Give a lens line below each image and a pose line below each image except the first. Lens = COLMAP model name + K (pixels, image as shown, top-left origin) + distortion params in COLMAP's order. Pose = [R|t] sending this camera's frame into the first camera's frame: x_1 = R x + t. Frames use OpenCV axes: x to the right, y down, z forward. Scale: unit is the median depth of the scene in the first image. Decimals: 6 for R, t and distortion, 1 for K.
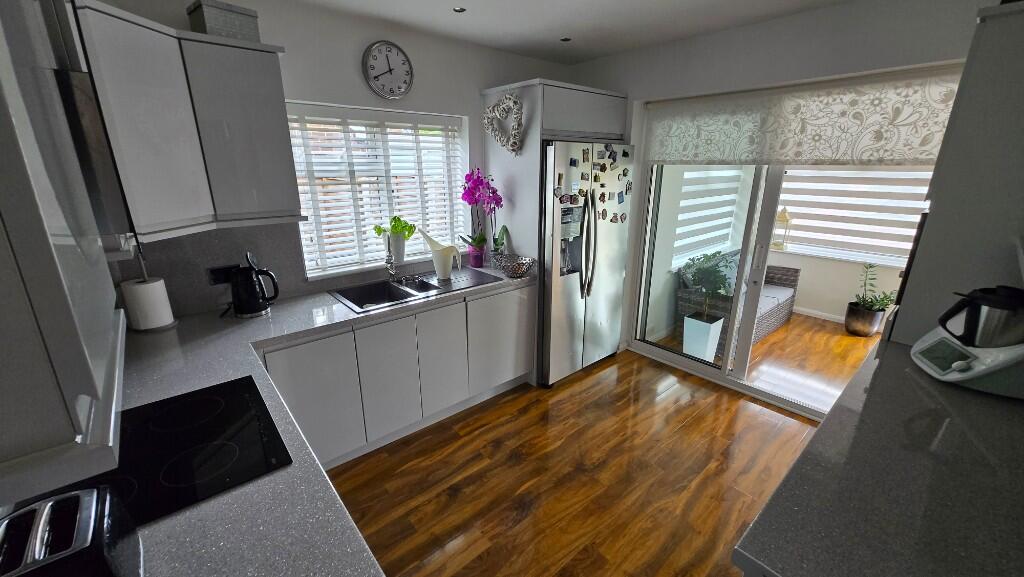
lens RADIAL K [[402.7, 0, 512.1], [0, 402.7, 286.6], [0, 0, 1]] dist [0.002351, -0.000166]
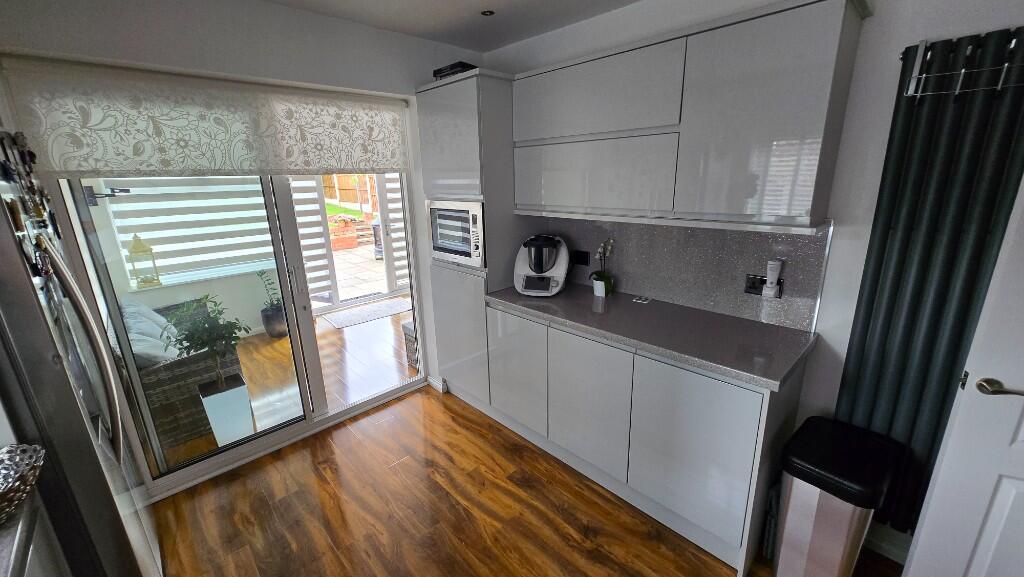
lens RADIAL K [[402.7, 0, 512.1], [0, 402.7, 286.6], [0, 0, 1]] dist [0.002351, -0.000166]
pose [[-0.048210, -0.269696, 0.961738, -0.281550], [0.314474, 0.909793, 0.270893, -0.163182], [-0.948041, 0.315502, 0.040951, 0.571593]]
